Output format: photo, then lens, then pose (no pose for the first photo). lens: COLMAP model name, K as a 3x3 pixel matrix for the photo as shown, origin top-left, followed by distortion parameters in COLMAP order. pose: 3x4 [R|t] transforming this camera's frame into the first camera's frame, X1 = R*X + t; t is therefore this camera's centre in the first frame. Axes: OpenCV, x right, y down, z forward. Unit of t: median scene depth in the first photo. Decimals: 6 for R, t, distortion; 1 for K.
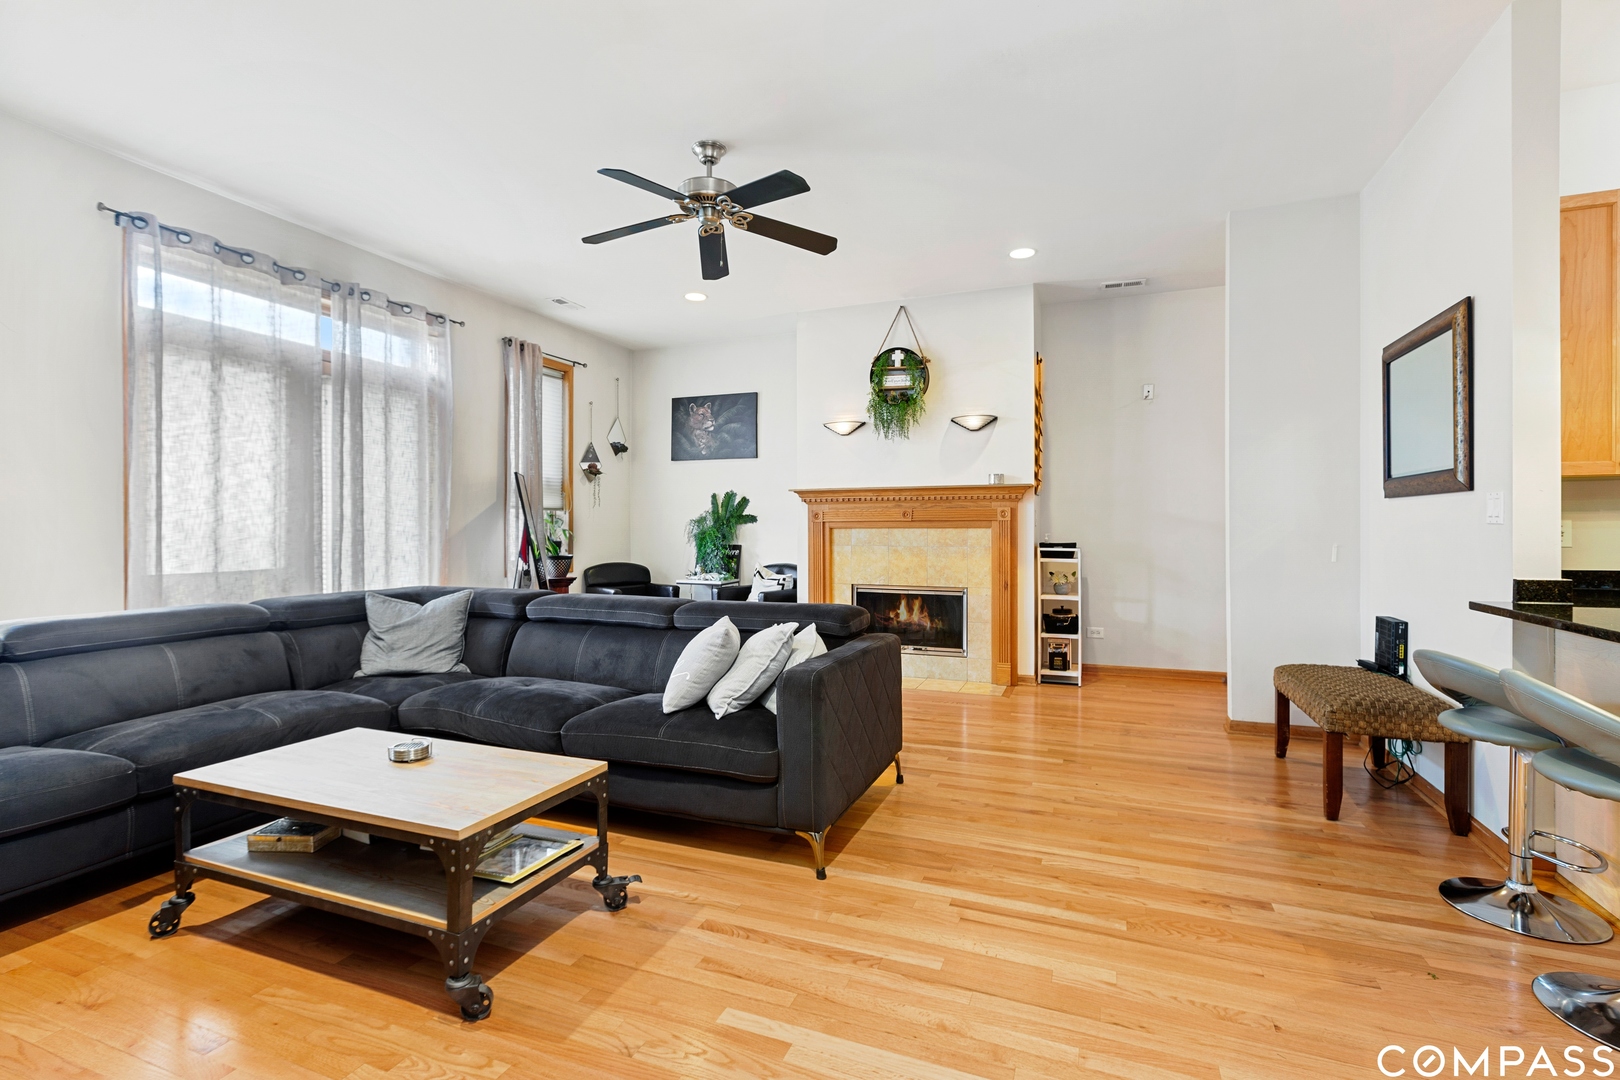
lens RADIAL K [[749.2, 0, 805.3], [0, 749.2, 529.4], [0, 0, 1]] dist [0.003671, 0.000390]
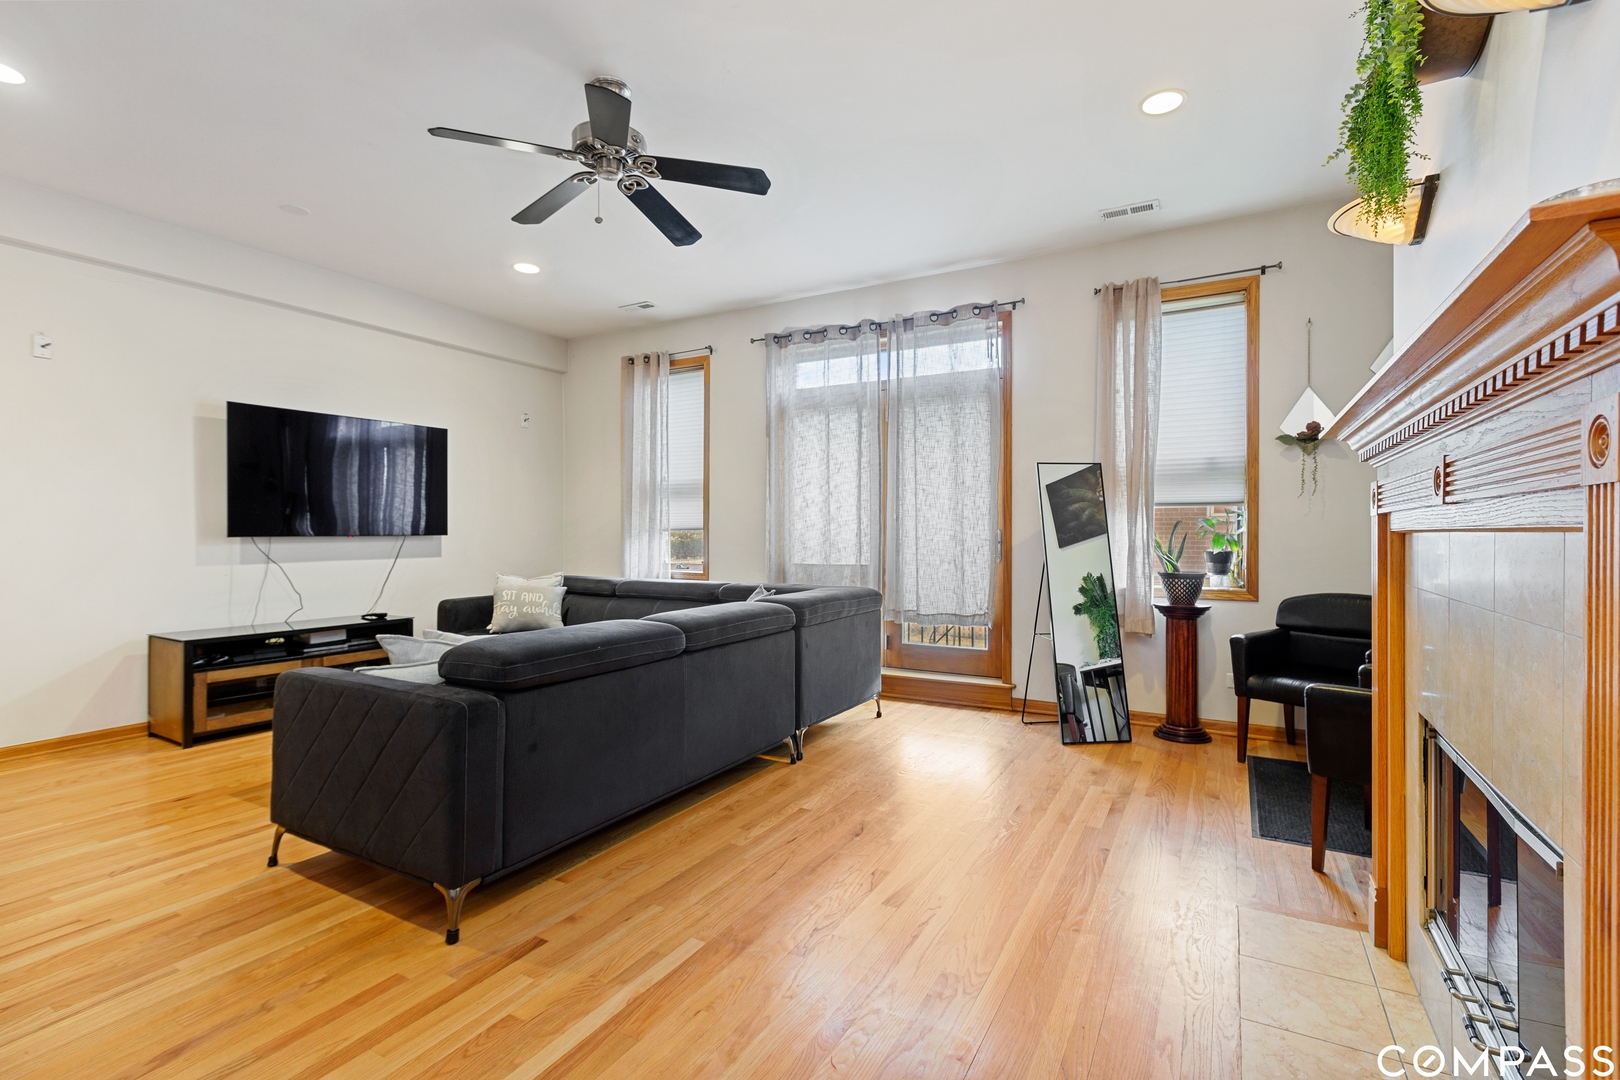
lens RADIAL K [[739.8, 0, 807.5], [0, 739.8, 527.3], [0, 0, 1]] dist [-0.004959, -0.000541]
pose [[-0.135169, -0.017506, -0.990668, 0.479647], [-0.004875, 0.999844, -0.017003, 0.009253], [0.990811, 0.002531, -0.135233, 0.959758]]
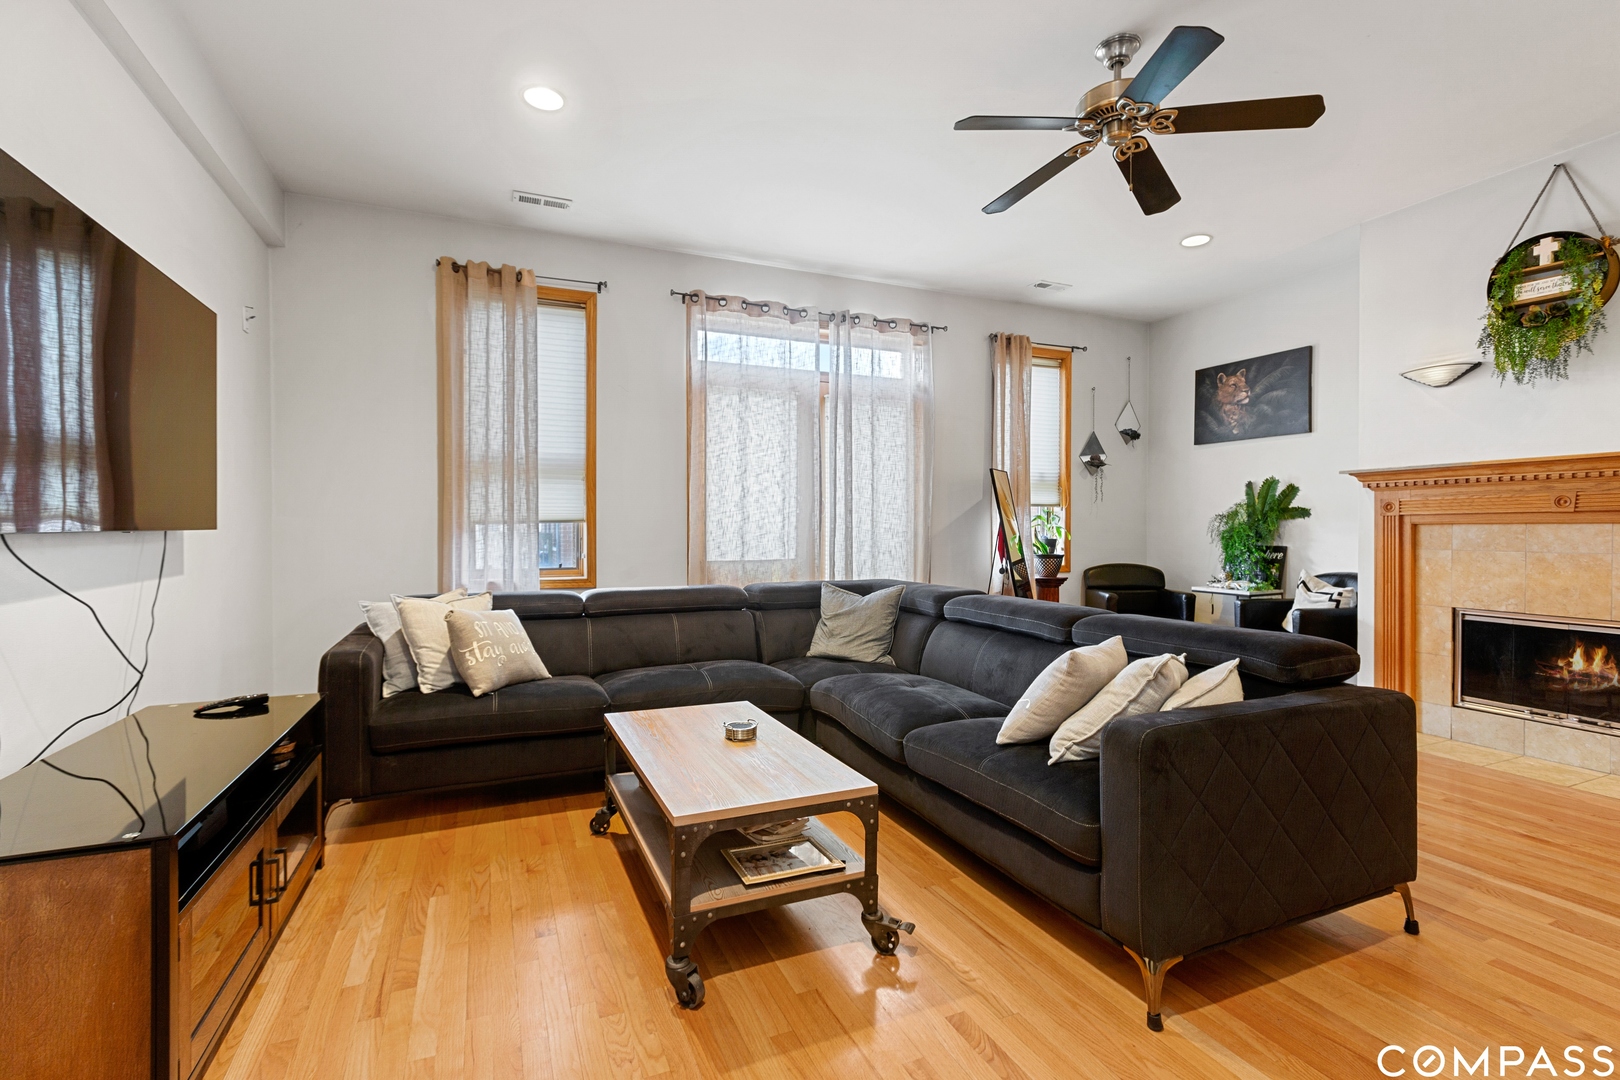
lens RADIAL K [[739.4, 0, 804.9], [0, 739.4, 533.7], [0, 0, 1]] dist [0.001341, -0.000179]
pose [[0.711324, 0.004831, -0.702848, 0.139424], [0.000836, 0.999970, 0.007720, 0.001712], [0.702864, -0.006079, 0.711298, 0.149607]]
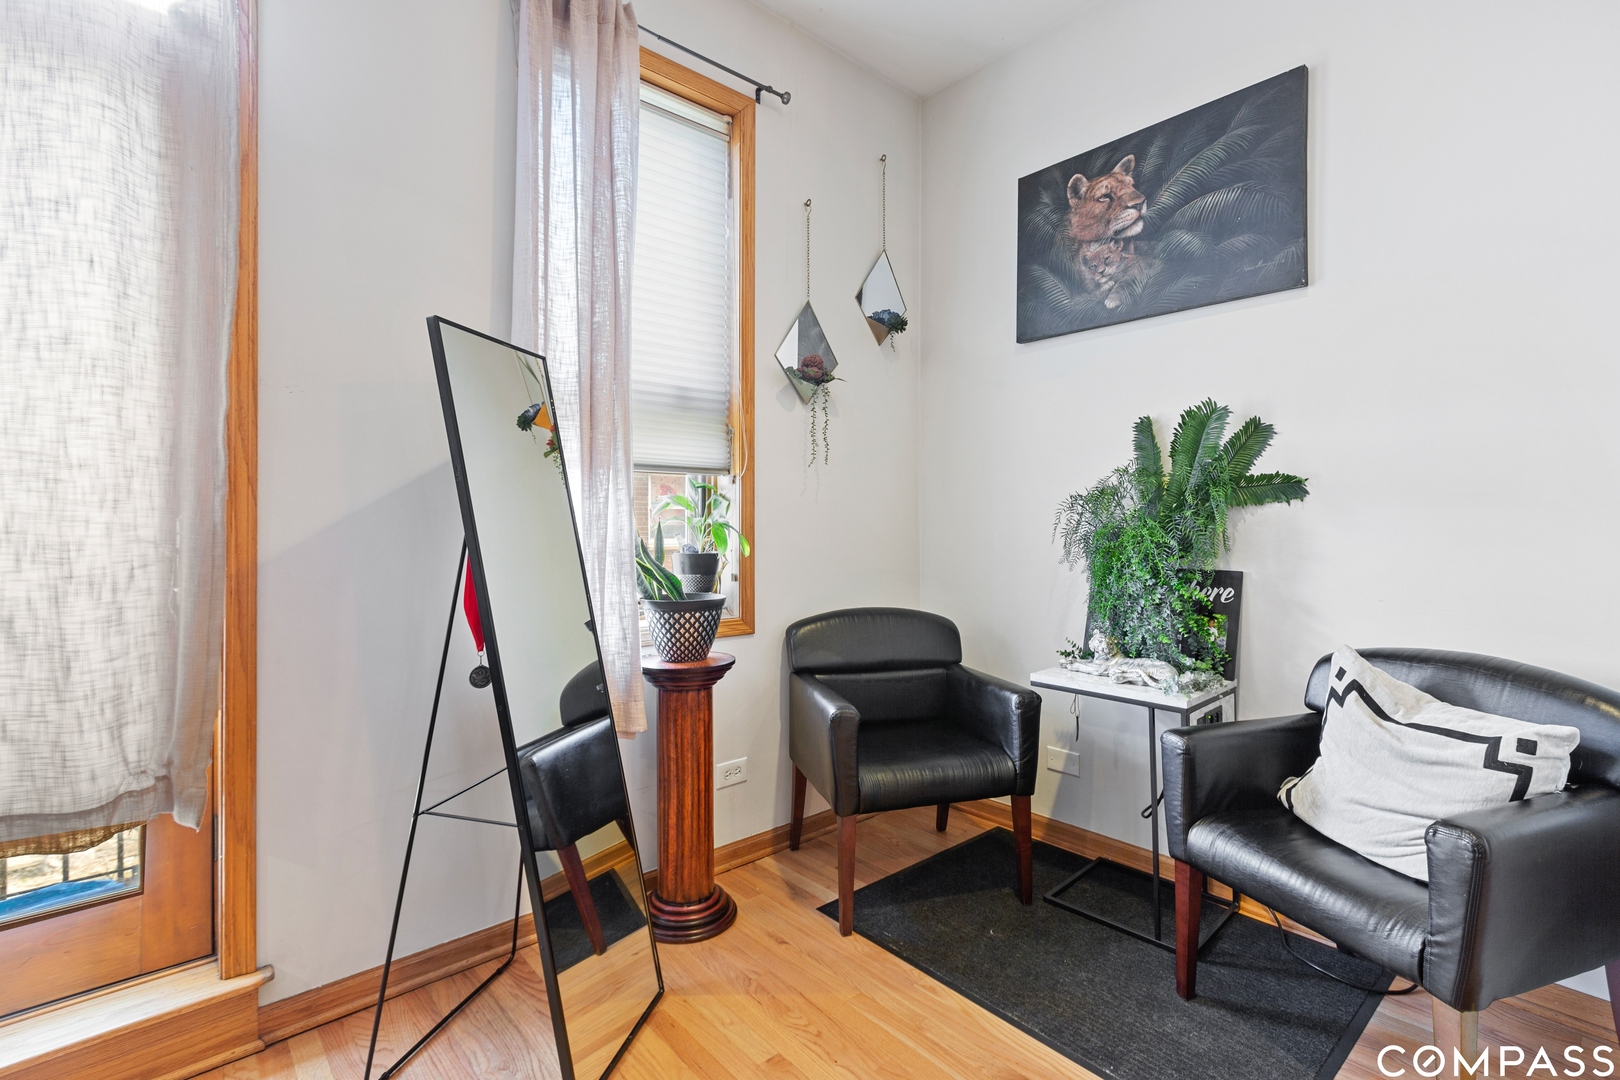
lens RADIAL K [[739.8, 0, 807.5], [0, 739.8, 527.3], [0, 0, 1]] dist [-0.004959, -0.000541]
pose [[0.890455, -0.000043, -0.455072, -0.152832], [0.001367, 0.999996, 0.002580, 0.001331], [0.455070, -0.002919, 0.890451, 0.913622]]
